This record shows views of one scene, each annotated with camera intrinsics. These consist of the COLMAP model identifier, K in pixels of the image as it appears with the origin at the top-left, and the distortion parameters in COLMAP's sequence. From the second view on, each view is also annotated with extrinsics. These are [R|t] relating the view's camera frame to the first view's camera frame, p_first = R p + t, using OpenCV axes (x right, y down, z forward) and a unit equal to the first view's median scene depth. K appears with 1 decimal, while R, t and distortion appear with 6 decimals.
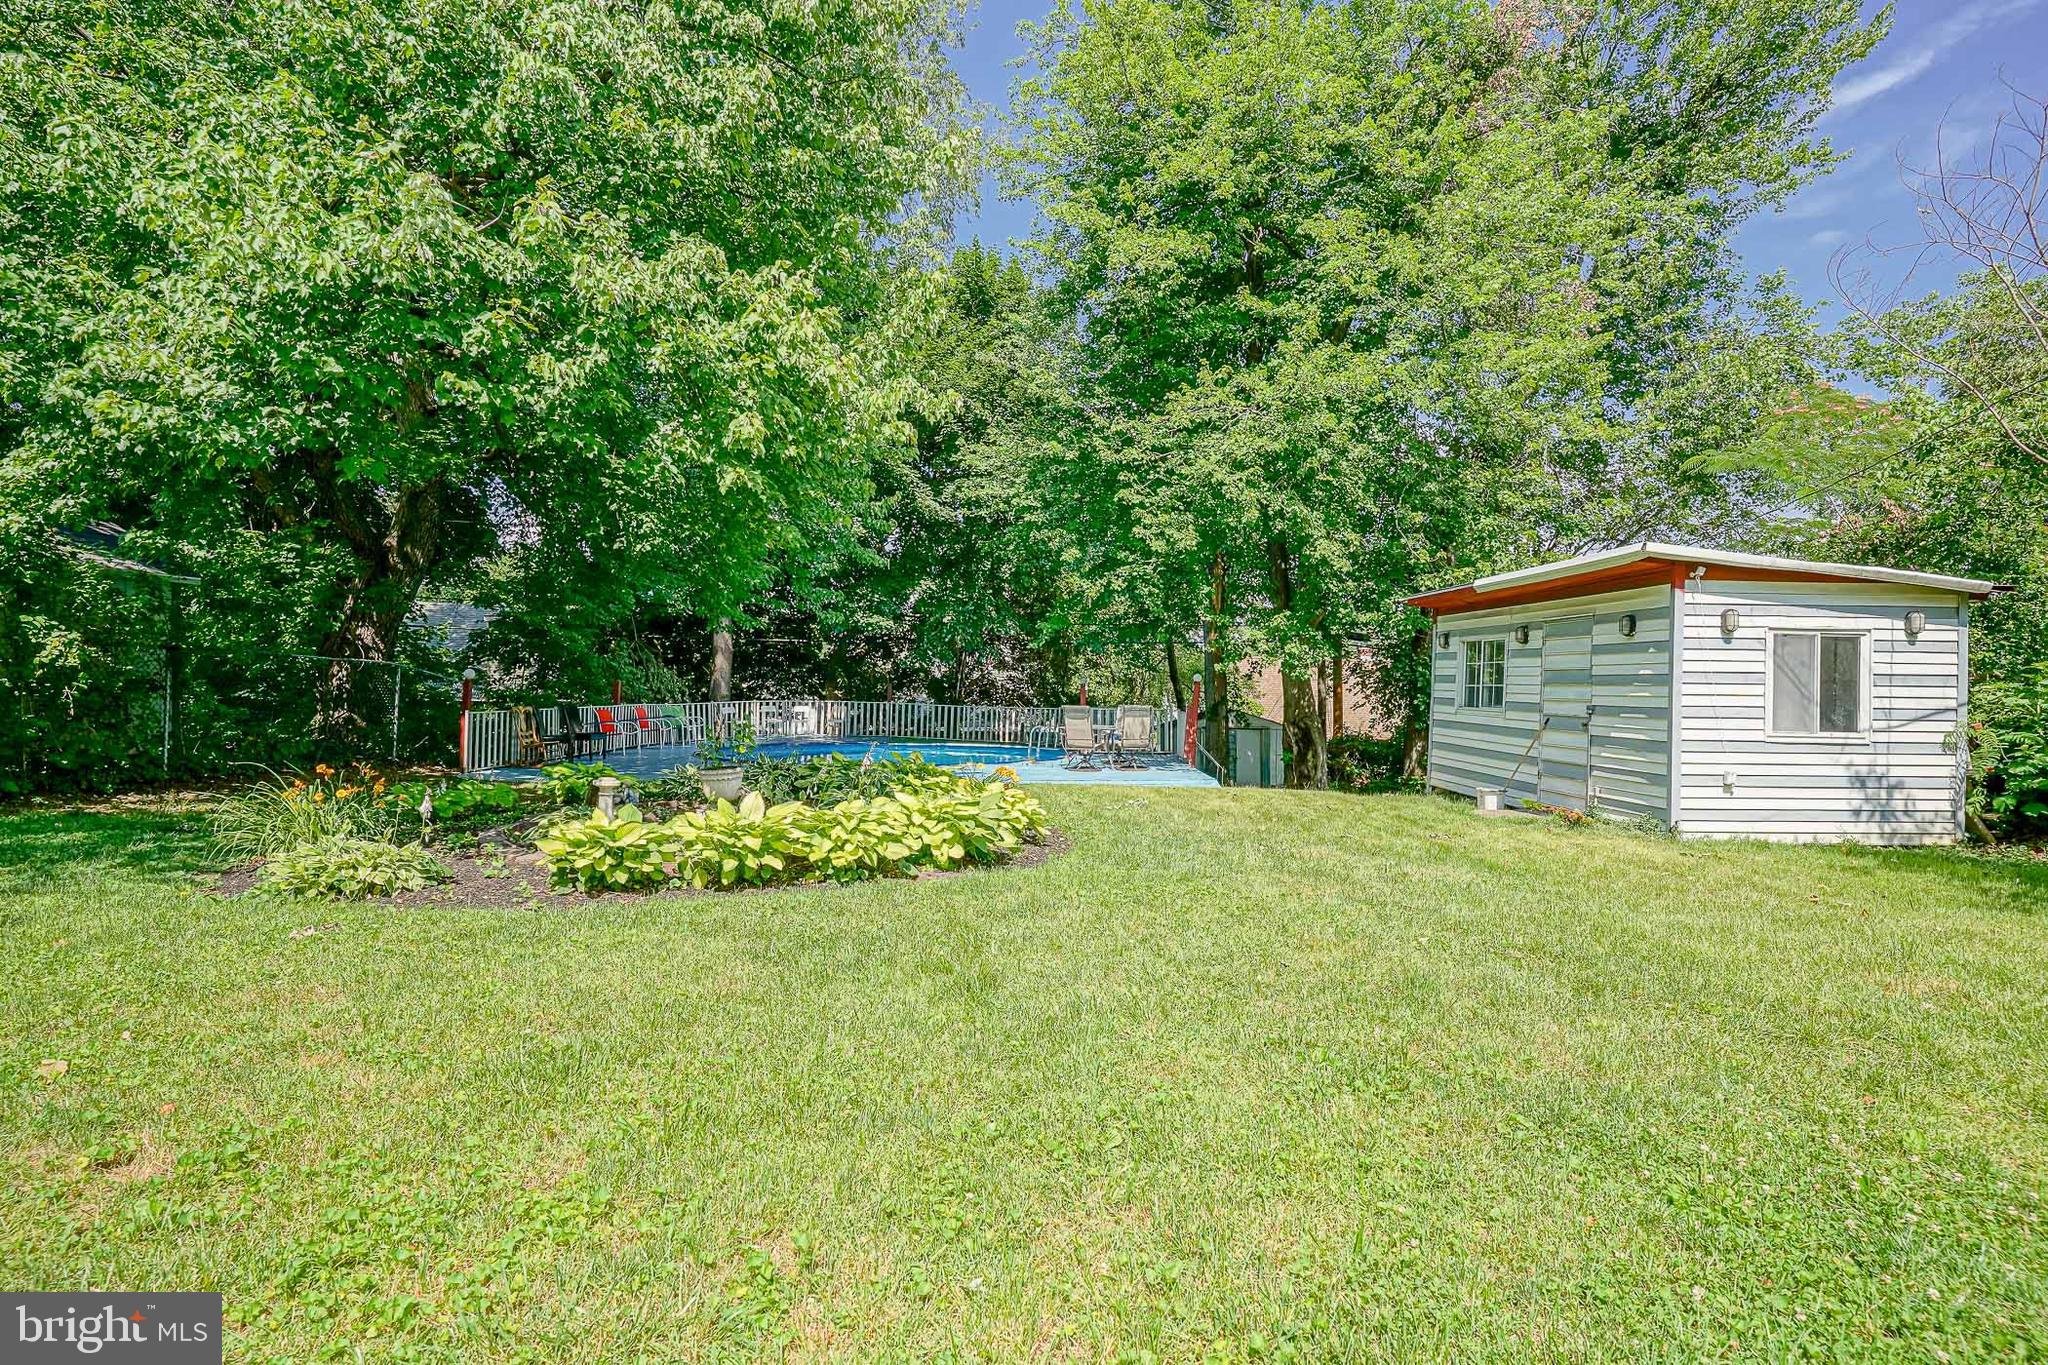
lens RADIAL K [[1021.0, 0, 1021.9], [0, 1021.0, 678.6], [0, 0, 1]] dist [-0.000975, -0.001513]
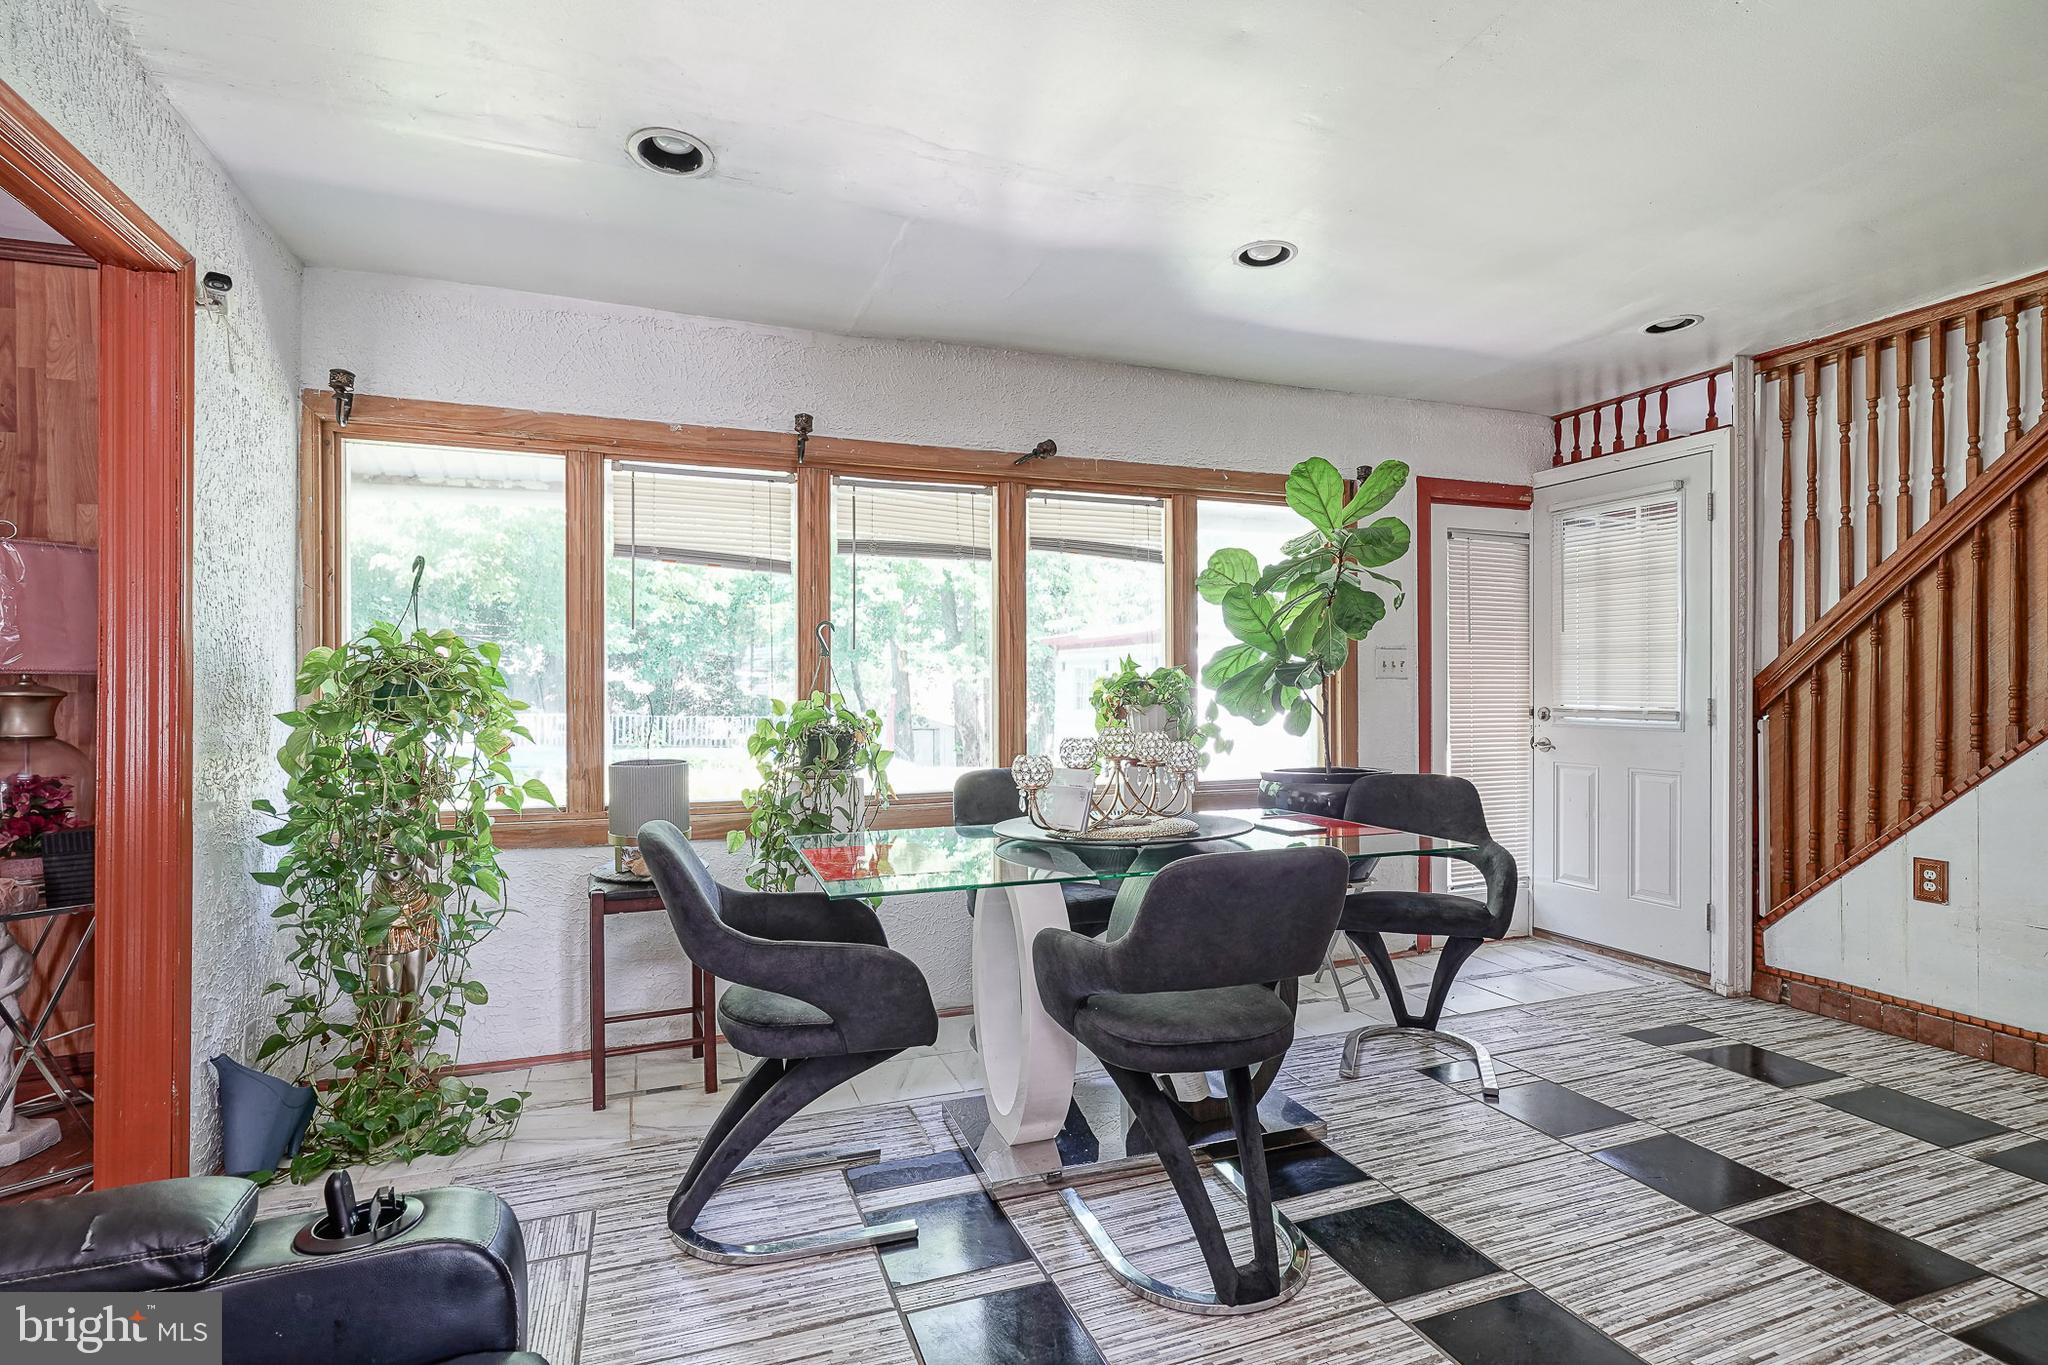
lens RADIAL K [[1021.0, 0, 1038.7], [0, 1021.0, 690.2], [0, 0, 1]] dist [-0.000975, -0.001513]
pose [[0.934260, -0.002824, 0.356583, -0.117658], [0.002104, 0.999995, 0.002406, -0.004263], [-0.356588, -0.001497, 0.934261, -0.295491]]
